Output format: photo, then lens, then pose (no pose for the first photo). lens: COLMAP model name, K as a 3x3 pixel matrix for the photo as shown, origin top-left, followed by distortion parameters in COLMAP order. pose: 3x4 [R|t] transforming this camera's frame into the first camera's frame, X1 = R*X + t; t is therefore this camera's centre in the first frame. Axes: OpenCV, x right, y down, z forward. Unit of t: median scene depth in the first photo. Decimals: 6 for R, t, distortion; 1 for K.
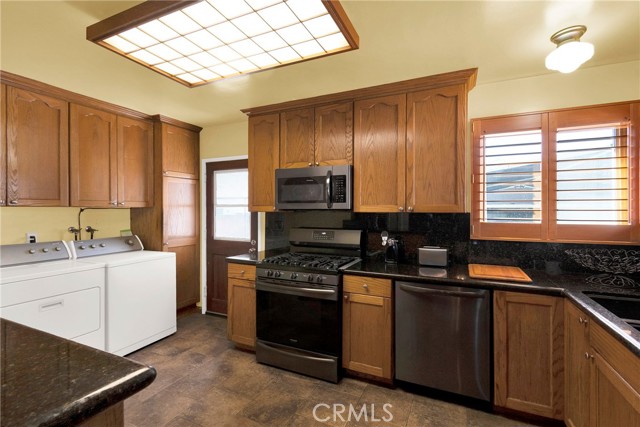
lens RADIAL K [[283.7, 0, 326.0], [0, 283.7, 210.8], [0, 0, 1]] dist [0.002610, -0.002110]
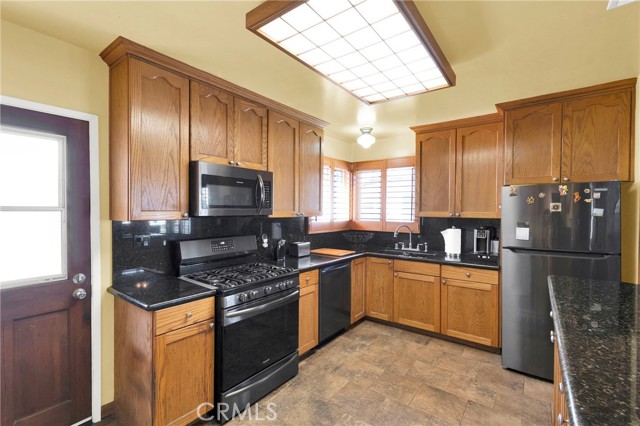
lens RADIAL K [[283.7, 0, 326.7], [0, 283.7, 213.0], [0, 0, 1]] dist [0.002610, -0.002110]
pose [[0.217418, -0.009567, 0.976032, -0.912519], [-0.009906, 0.999879, 0.012008, -0.027984], [-0.976028, -0.012279, 0.217297, 0.593955]]
